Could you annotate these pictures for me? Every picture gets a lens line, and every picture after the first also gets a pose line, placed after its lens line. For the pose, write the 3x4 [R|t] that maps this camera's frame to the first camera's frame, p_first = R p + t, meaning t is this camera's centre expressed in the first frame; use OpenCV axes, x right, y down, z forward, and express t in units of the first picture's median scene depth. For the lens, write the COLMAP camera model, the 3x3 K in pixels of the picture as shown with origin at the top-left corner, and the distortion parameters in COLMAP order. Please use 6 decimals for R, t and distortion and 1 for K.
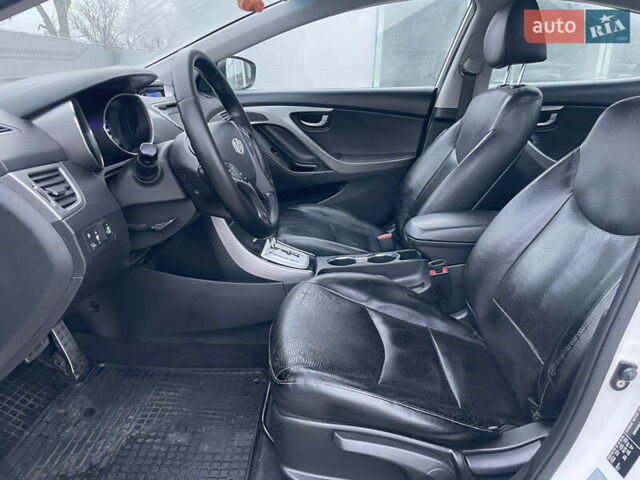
lens RADIAL K [[486.1, 0, 313.9], [0, 486.1, 232.6], [0, 0, 1]] dist [0.088780, -0.106940]
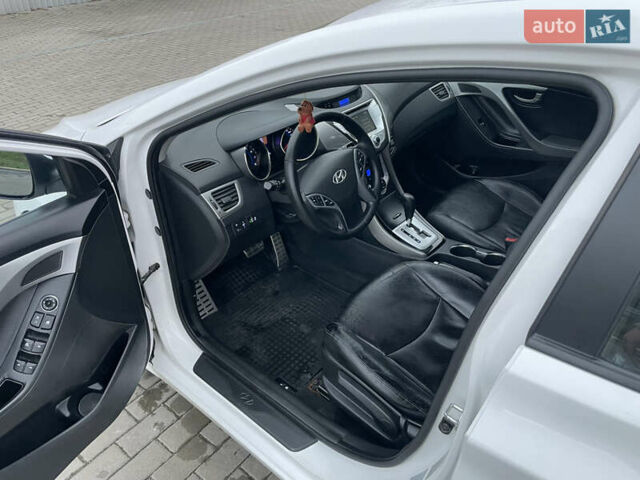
lens RADIAL K [[486.1, 0, 313.9], [0, 486.1, 232.6], [0, 0, 1]] dist [0.088780, -0.106940]
pose [[0.761168, 0.293606, -0.578290, 0.529632], [-0.125605, 0.941513, 0.312693, -0.358106], [0.636276, -0.165375, 0.753528, -0.152521]]
